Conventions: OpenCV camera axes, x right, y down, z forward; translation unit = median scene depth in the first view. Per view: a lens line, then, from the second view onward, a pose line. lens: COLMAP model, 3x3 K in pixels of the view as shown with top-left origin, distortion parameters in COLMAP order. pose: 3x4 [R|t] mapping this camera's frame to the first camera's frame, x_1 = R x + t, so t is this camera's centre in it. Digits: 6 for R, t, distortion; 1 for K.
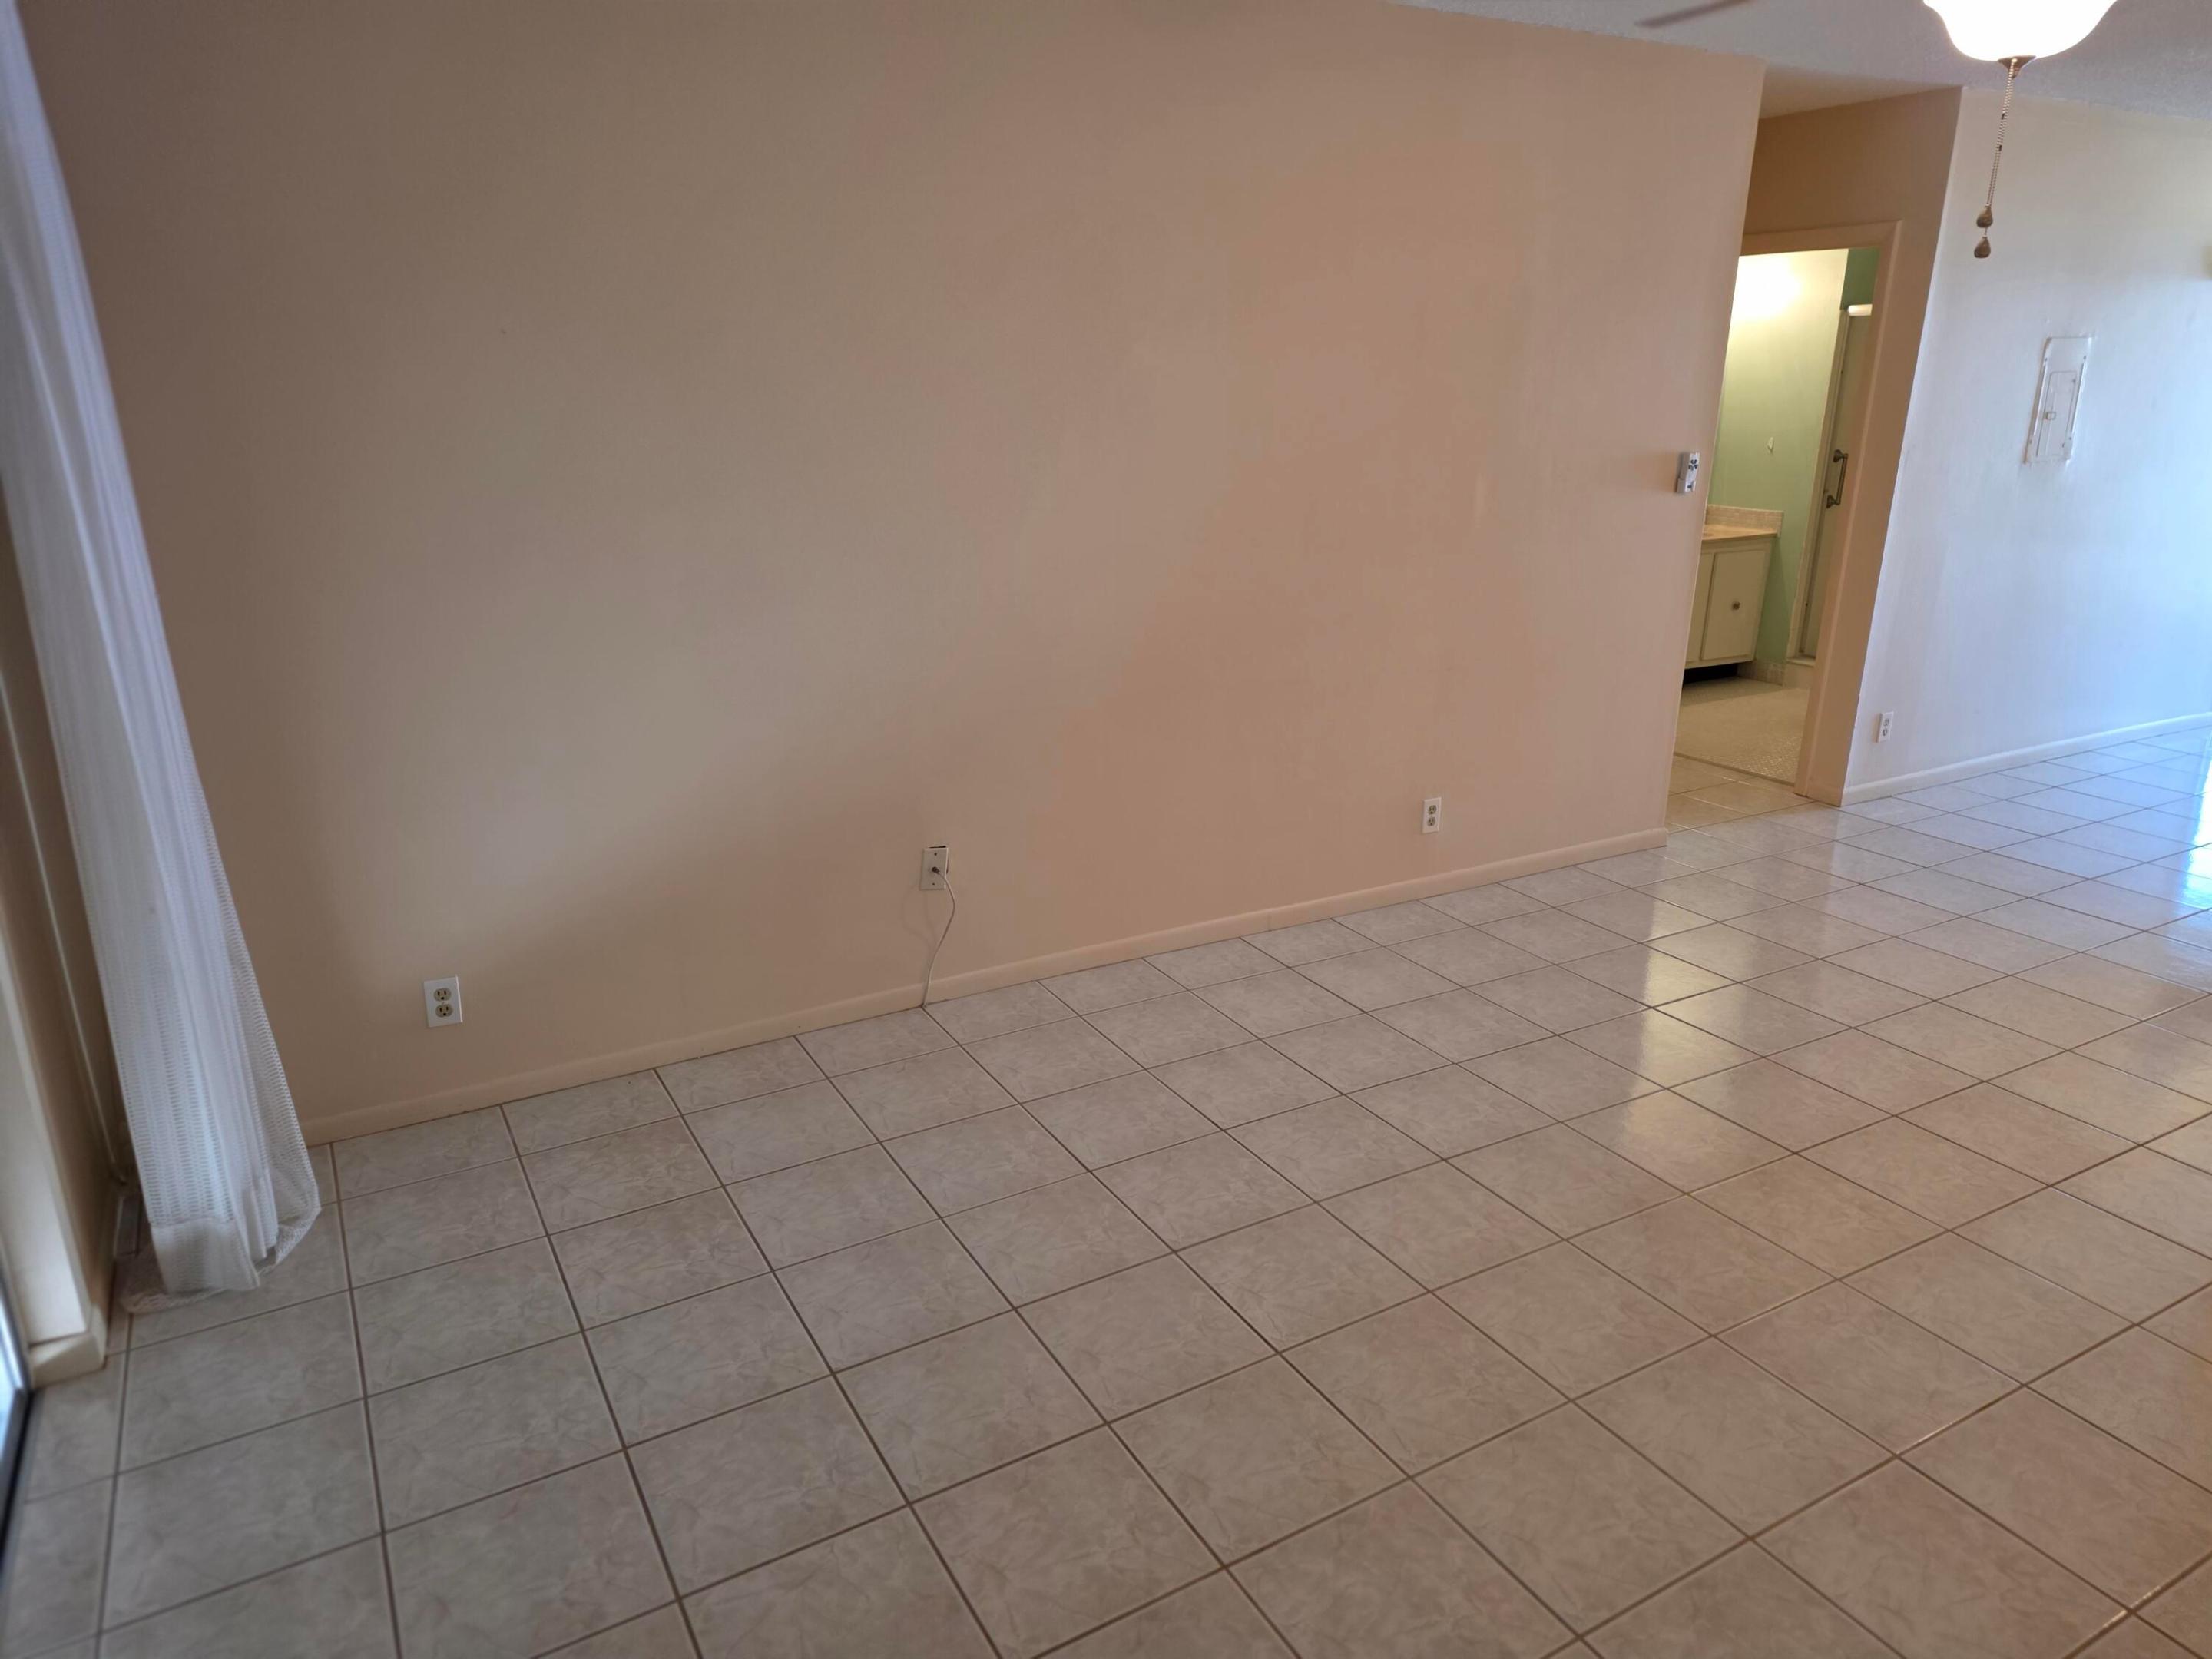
lens RADIAL K [[1450.7, 0, 1129.1], [0, 1450.7, 836.3], [0, 0, 1]] dist [0.099625, -0.078236]
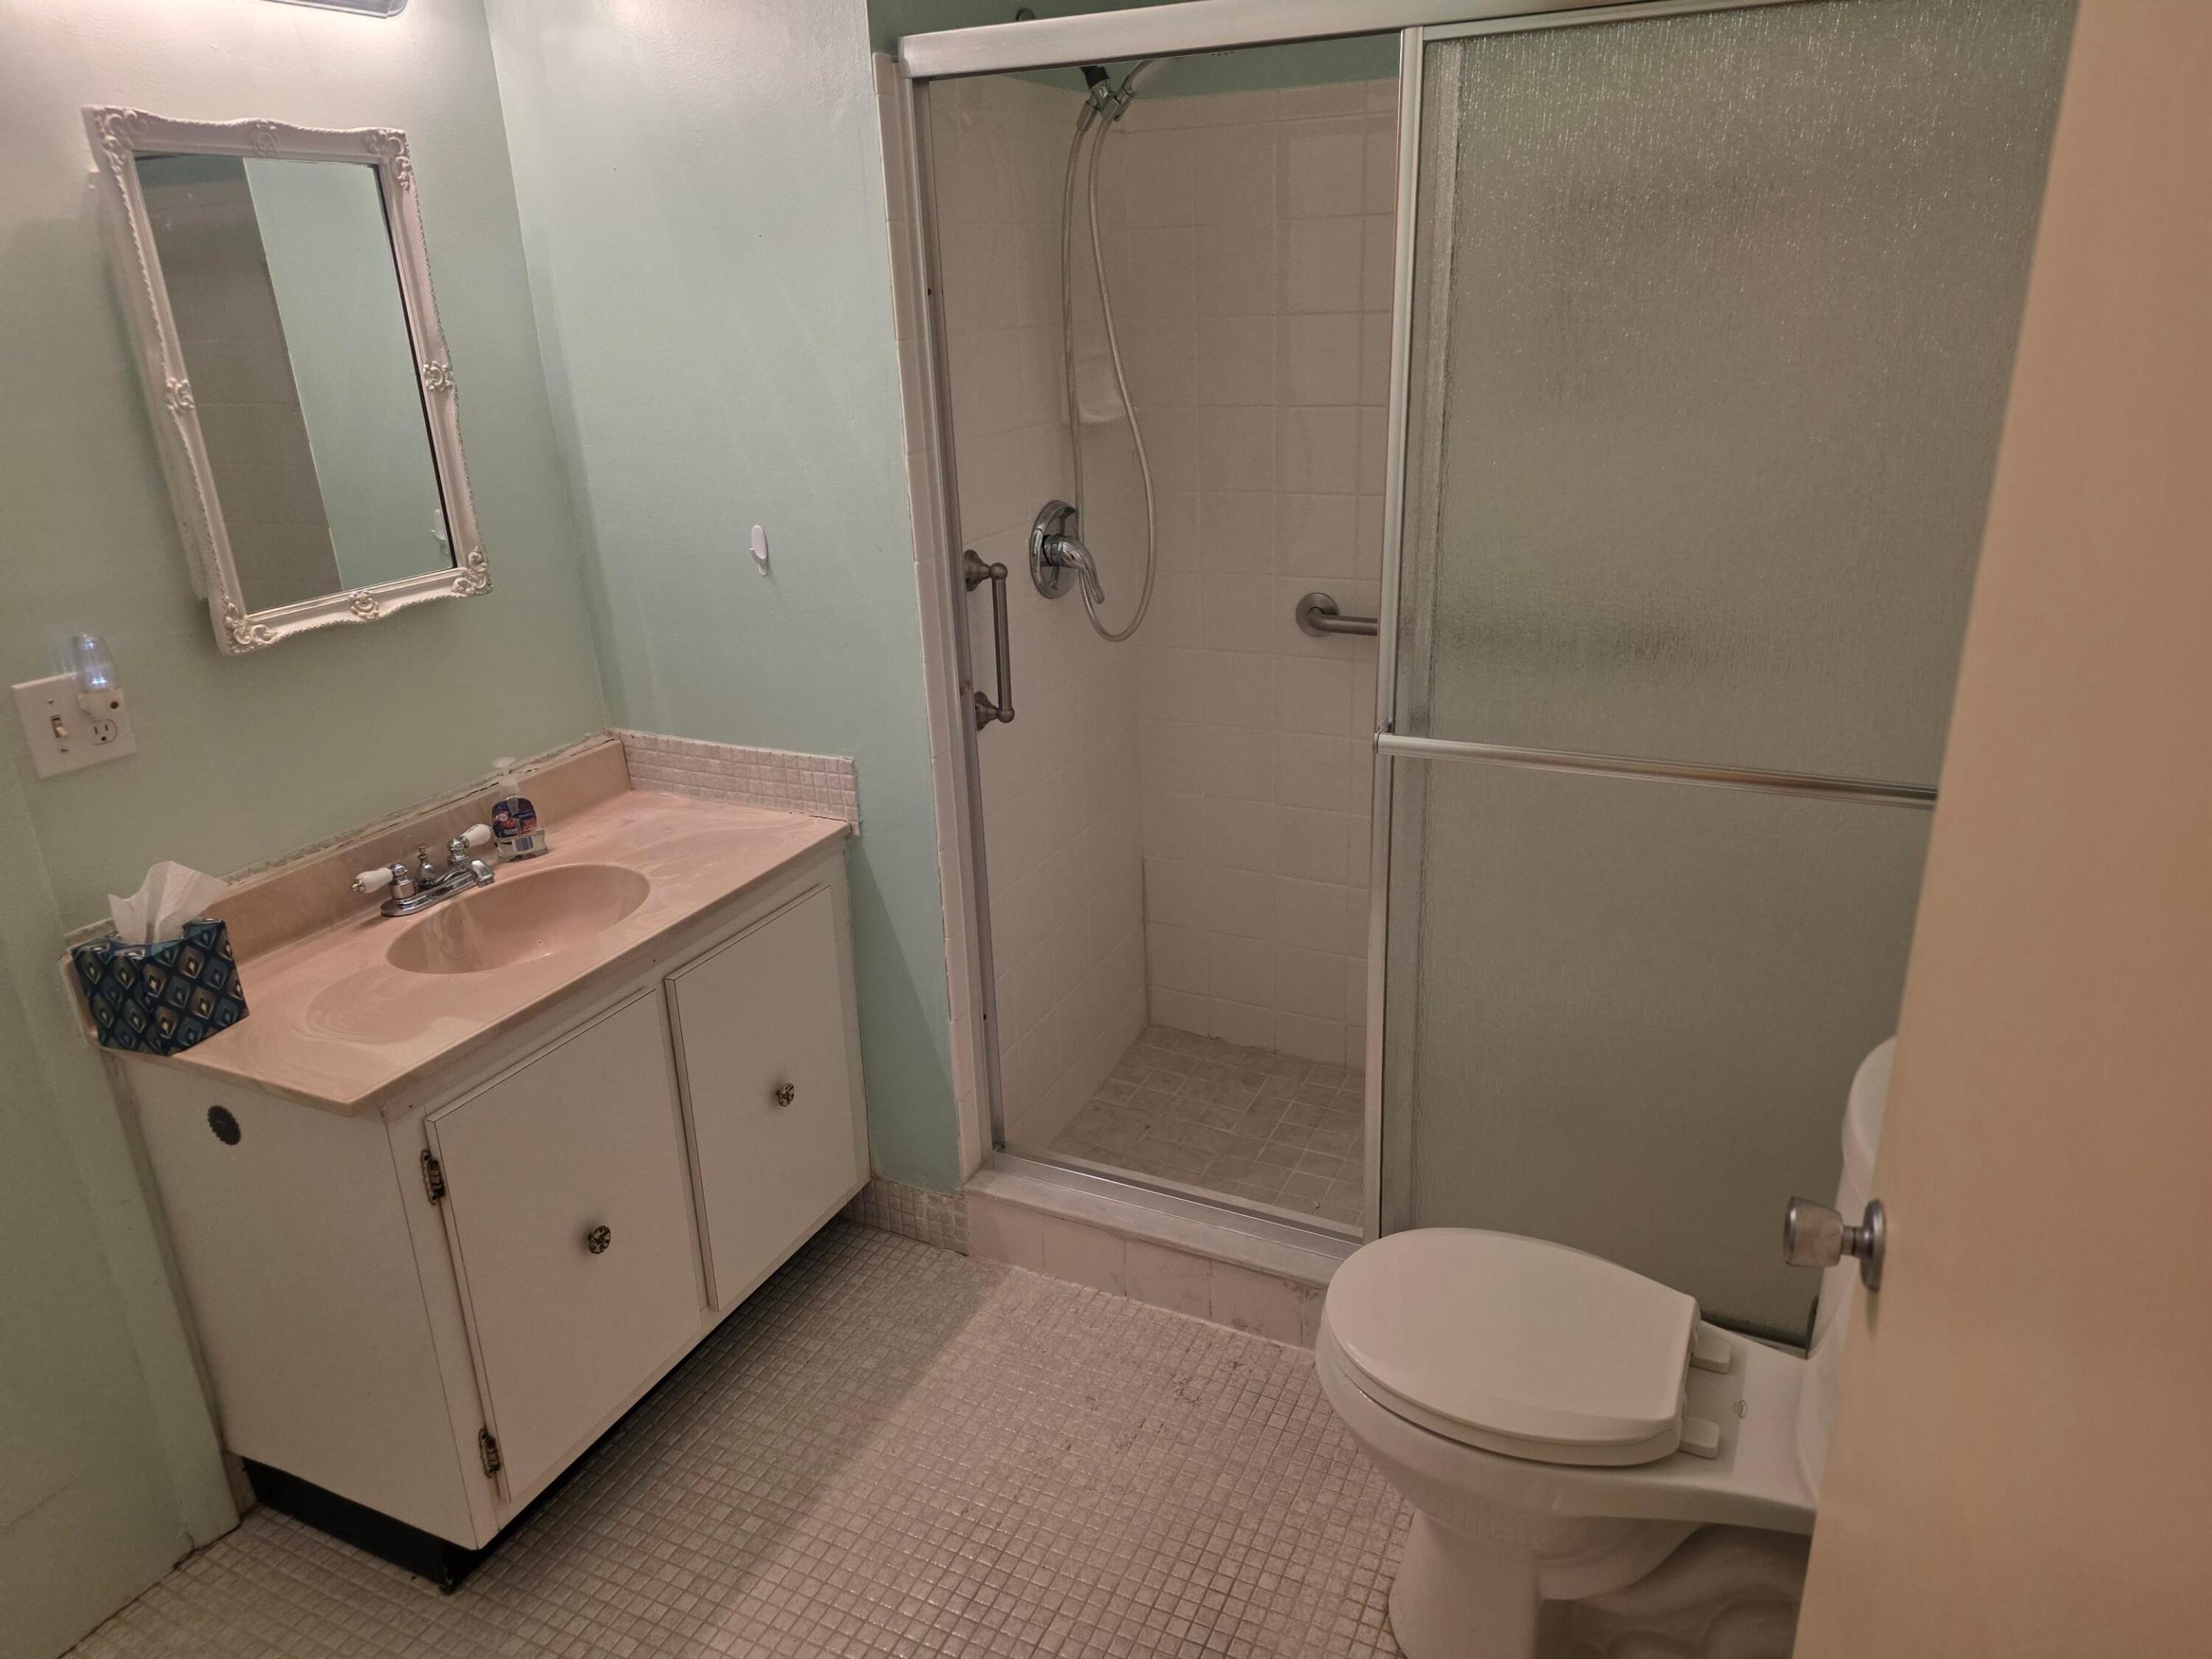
lens RADIAL K [[1476.8, 0, 1112.4], [0, 1476.8, 817.0], [0, 0, 1]] dist [0.031492, -0.003638]
pose [[0.825956, -0.220656, 0.518756, 0.330606], [0.207467, 0.974609, 0.084230, -0.225260], [-0.524170, 0.038054, 0.850763, 0.724298]]
